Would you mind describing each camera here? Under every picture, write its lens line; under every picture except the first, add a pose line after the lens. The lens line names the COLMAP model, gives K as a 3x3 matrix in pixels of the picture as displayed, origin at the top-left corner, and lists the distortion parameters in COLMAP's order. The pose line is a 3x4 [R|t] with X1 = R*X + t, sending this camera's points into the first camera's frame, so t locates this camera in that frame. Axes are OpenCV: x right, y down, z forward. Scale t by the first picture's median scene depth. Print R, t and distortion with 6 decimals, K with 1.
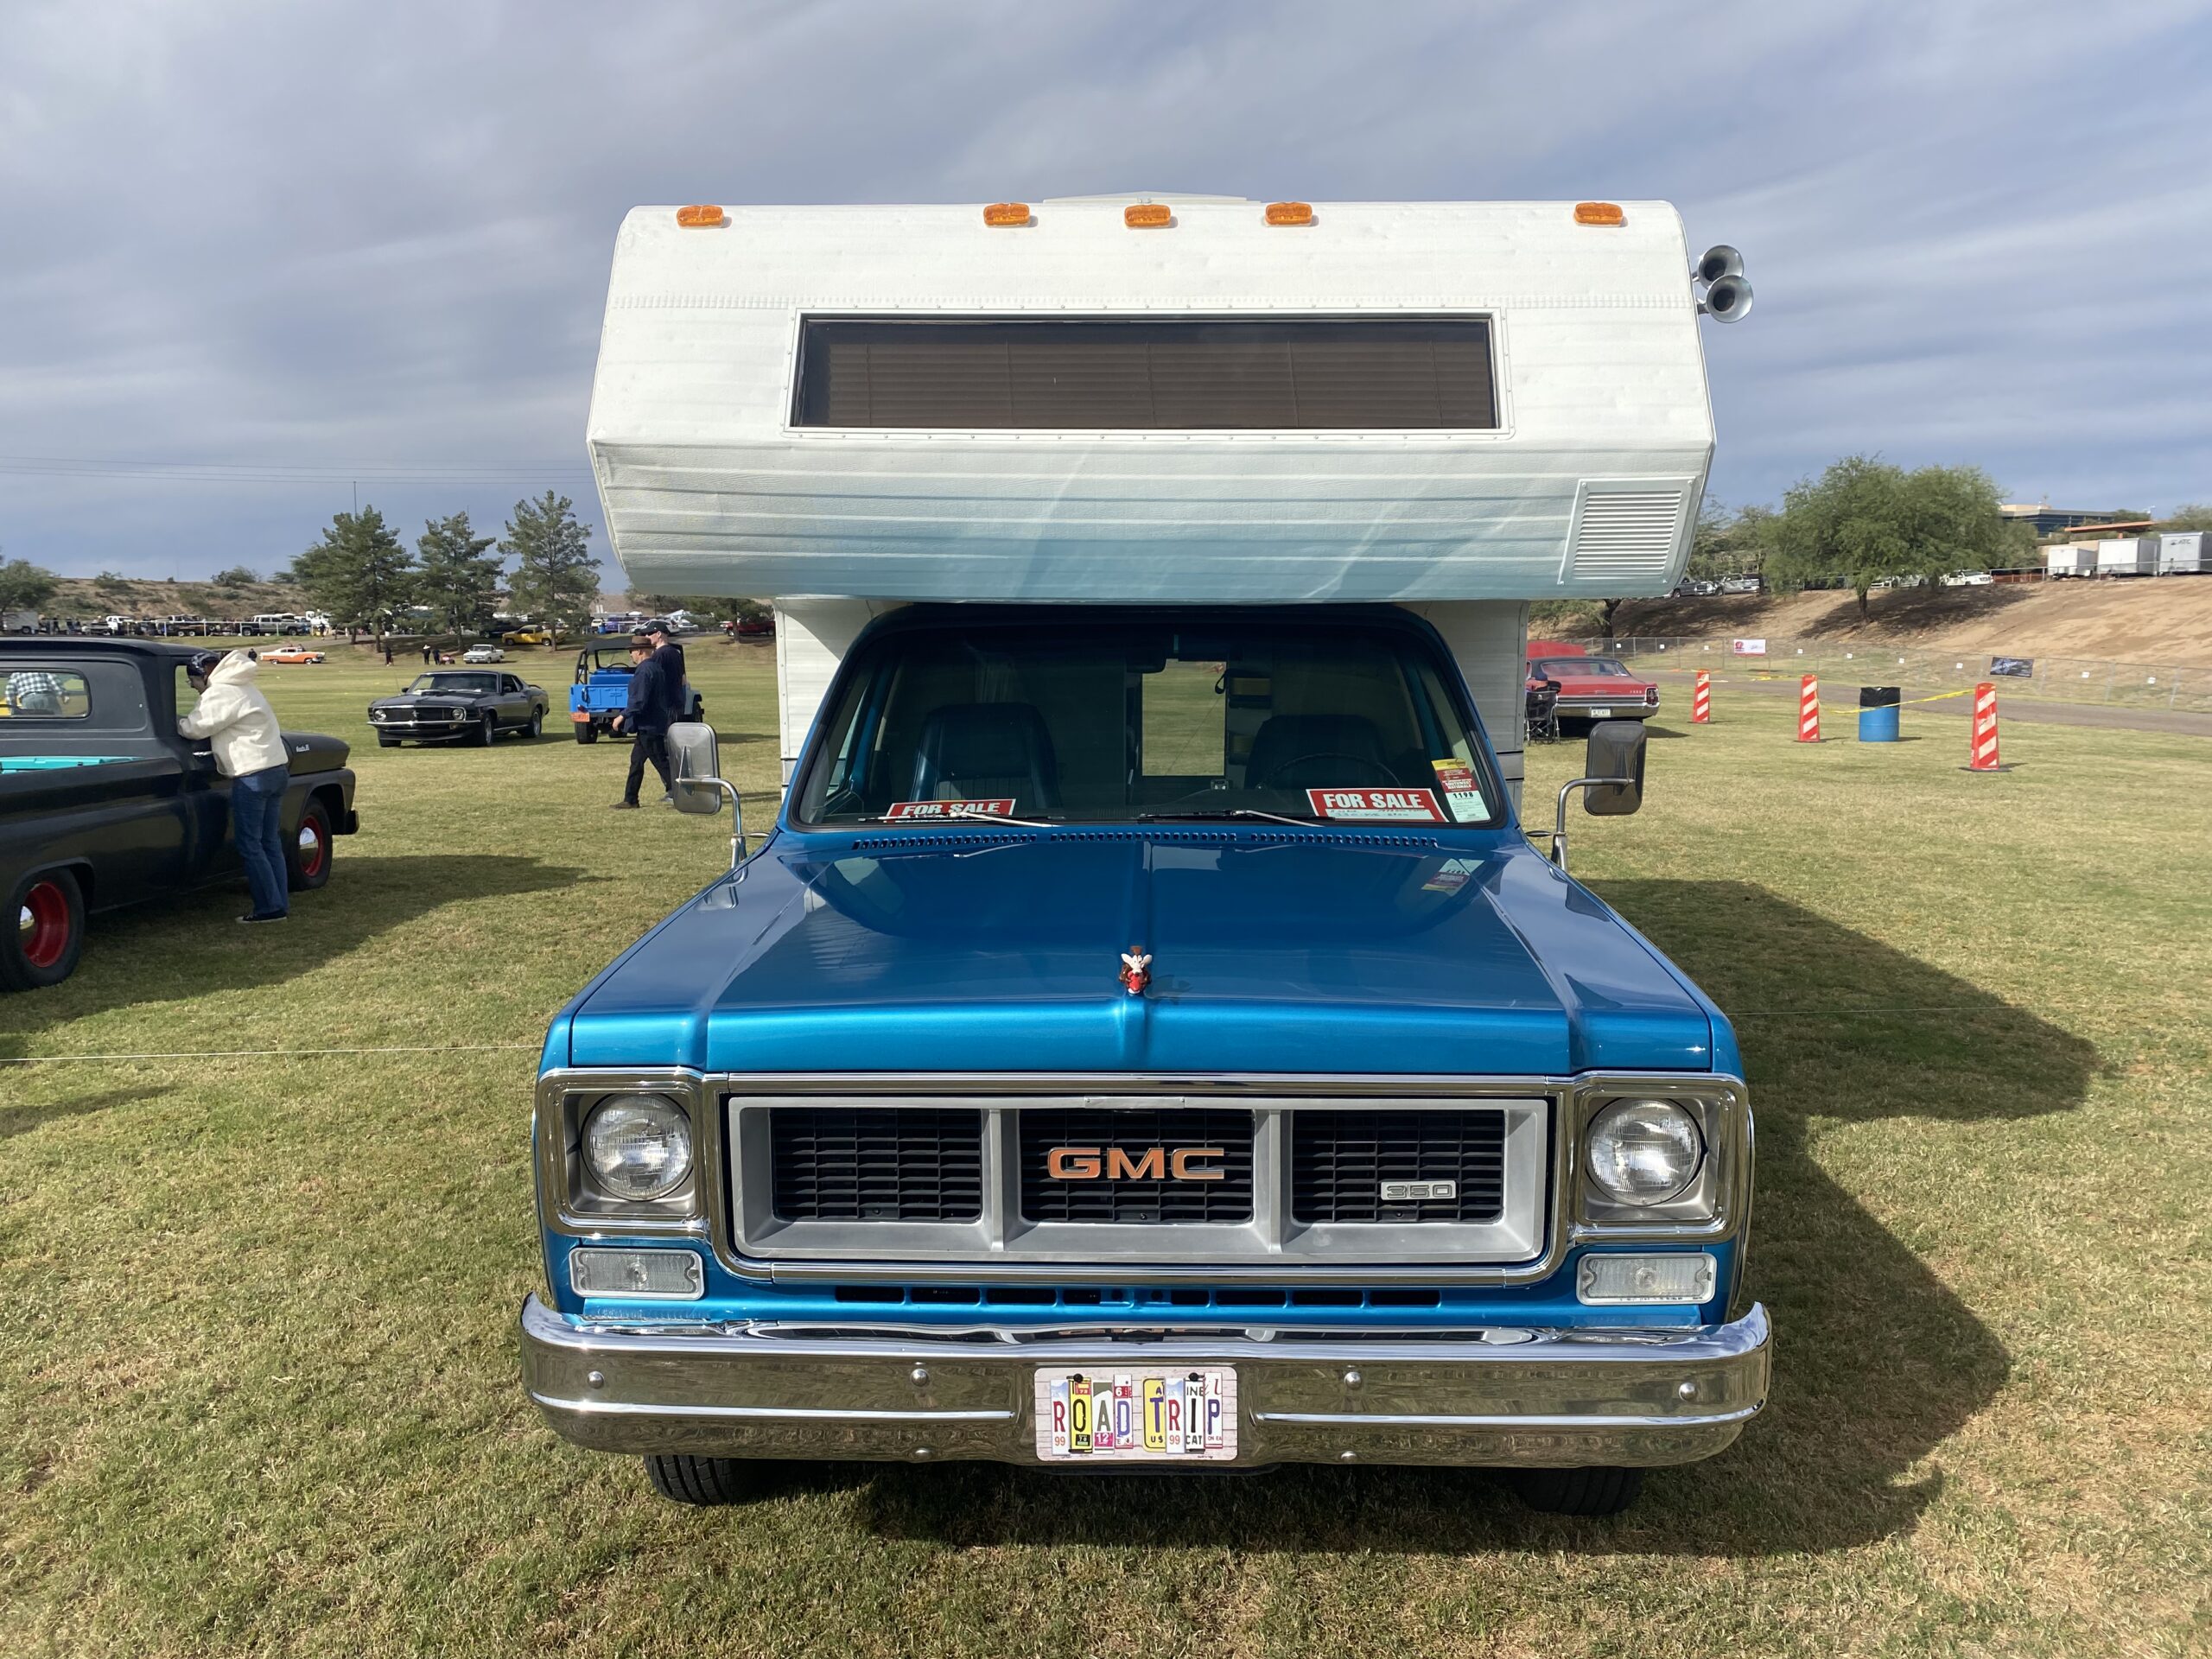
lens RADIAL K [[1683.6, 0, 1118.5], [0, 1683.6, 817.5], [0, 0, 1]] dist [0.030240, -0.033476]
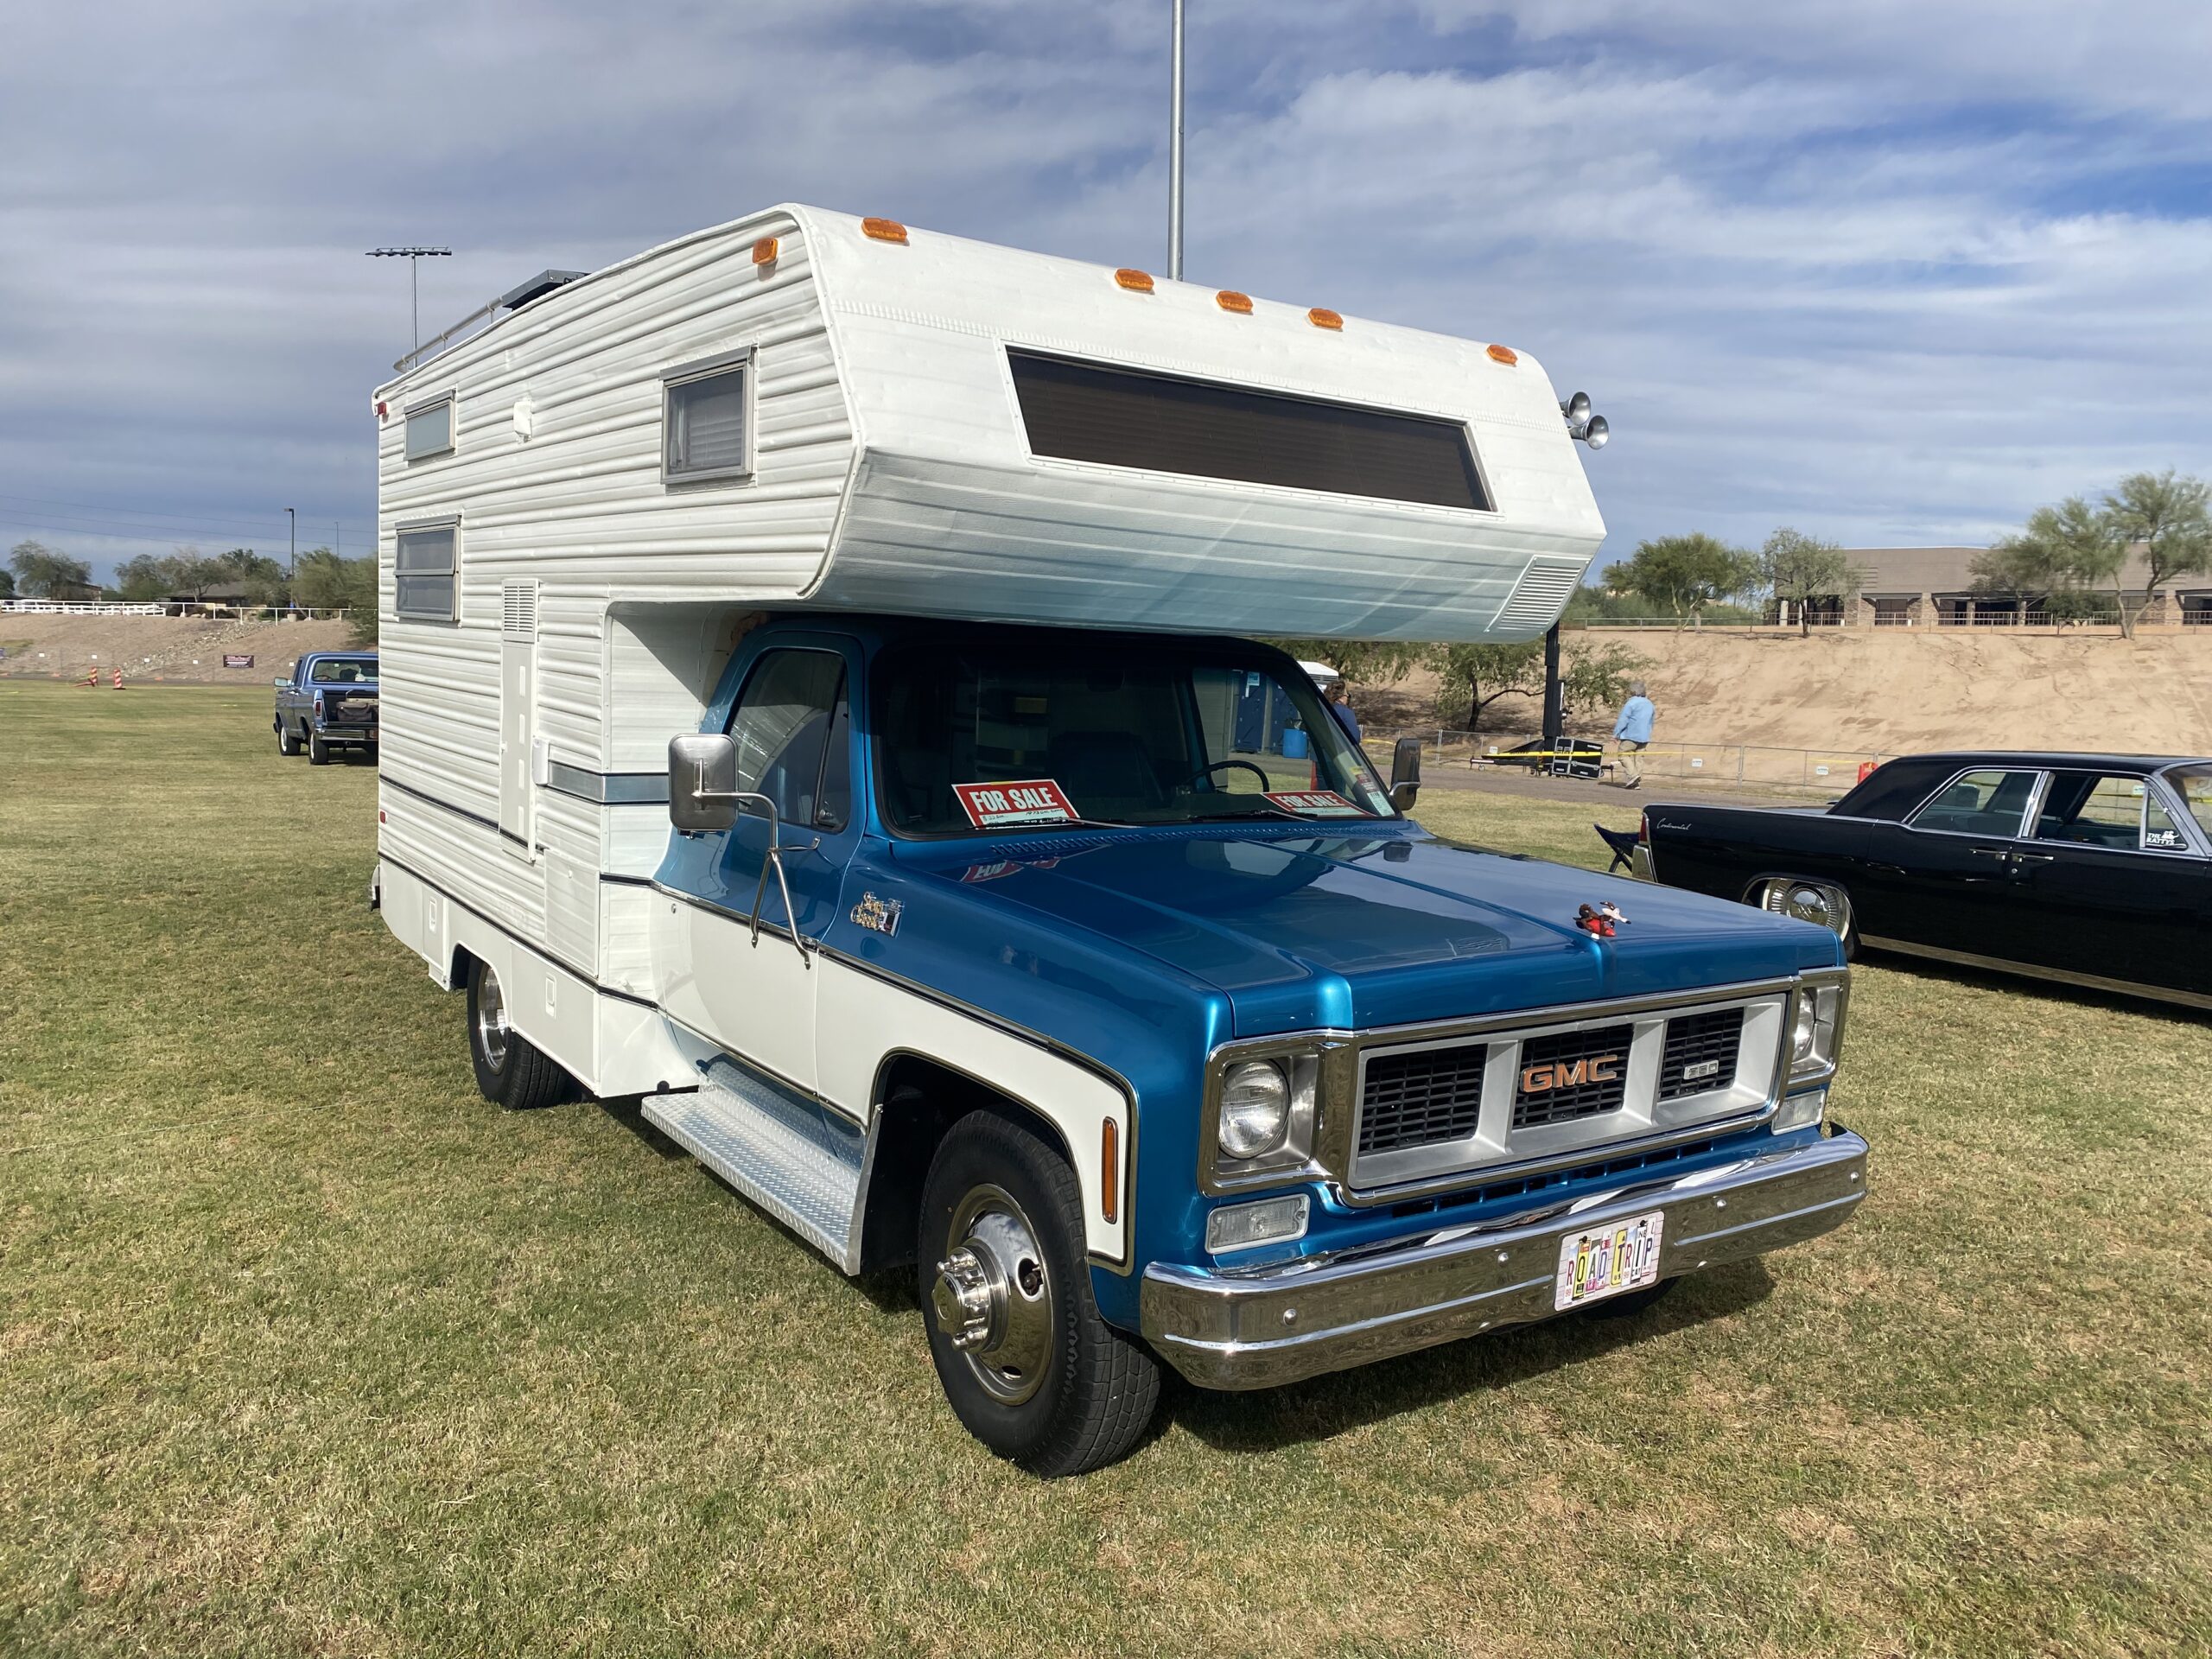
lens RADIAL K [[1683.6, 0, 1145.0], [0, 1683.6, 817.7], [0, 0, 1]] dist [0.030240, -0.033476]
pose [[0.804756, -0.024007, 0.593120, -0.771904], [0.032596, 0.999461, -0.003773, 0.002813], [-0.592710, 0.022370, 0.805105, 0.112001]]
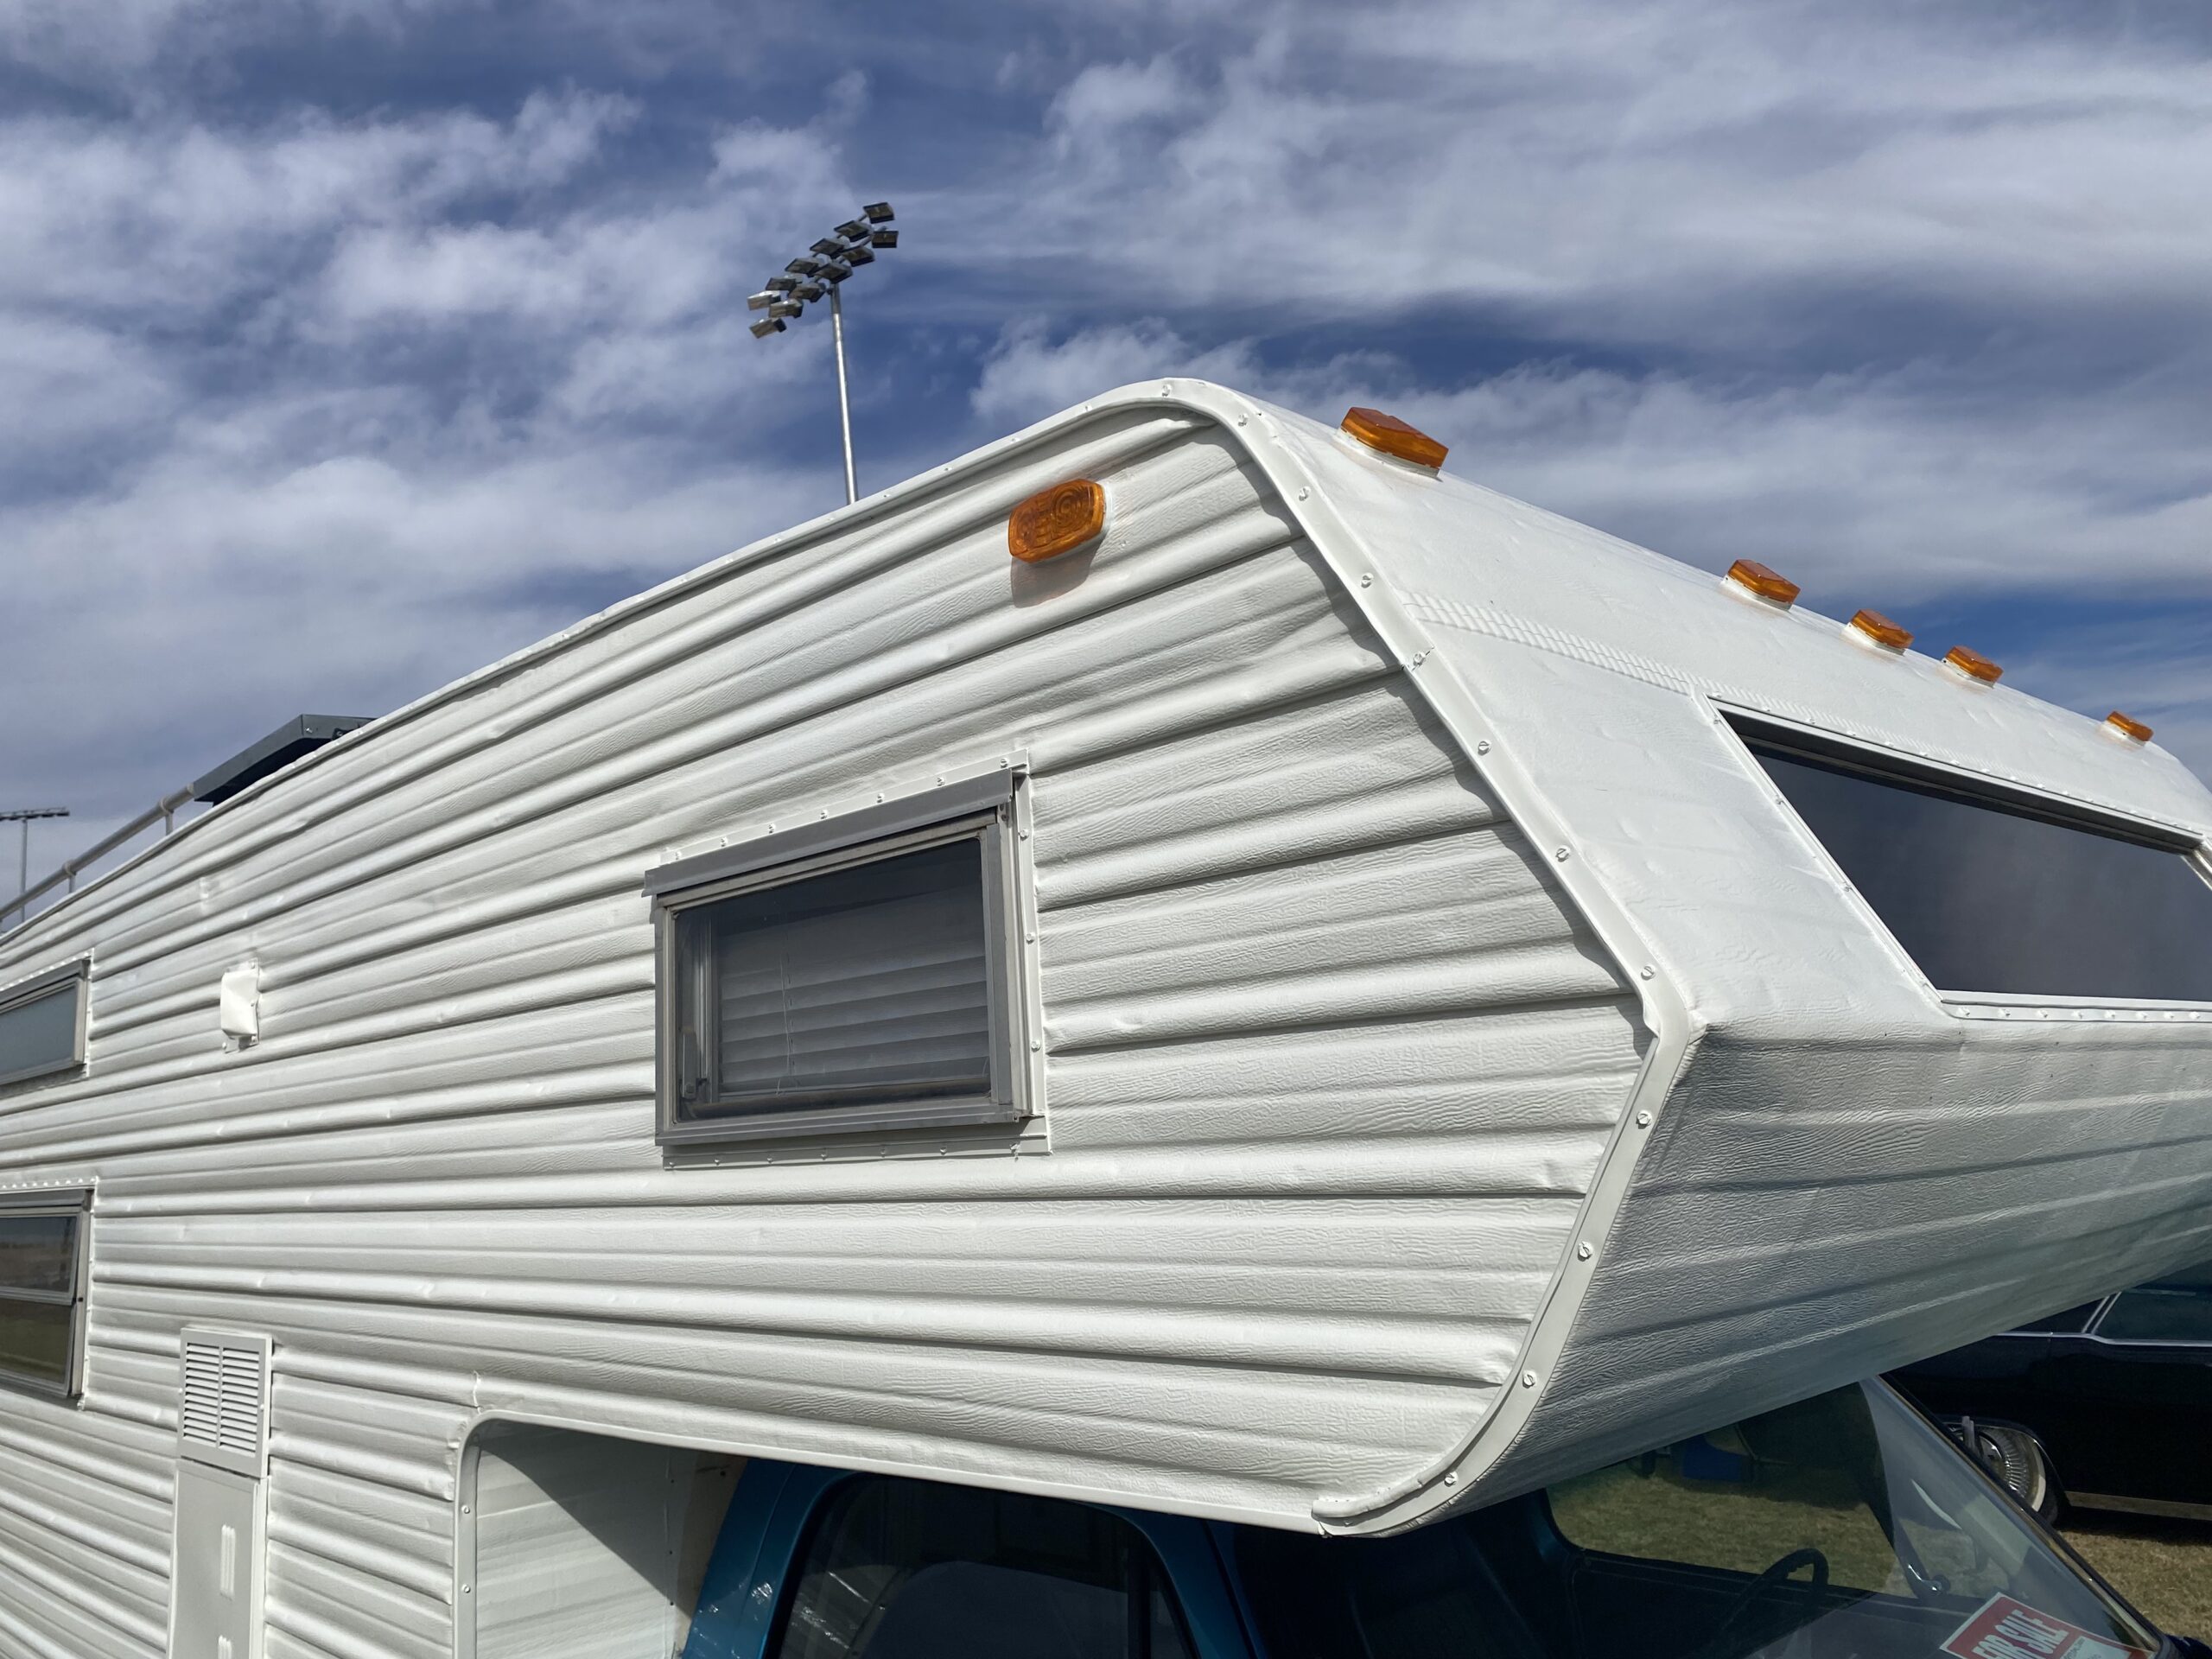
lens RADIAL K [[1683.6, 0, 1094.5], [0, 1683.6, 827.9], [0, 0, 1]] dist [0.030240, -0.033476]
pose [[0.702774, 0.081548, 0.706724, -0.584472], [0.154209, 0.952327, -0.263235, -0.197161], [-0.694499, 0.293978, 0.656695, 0.876478]]
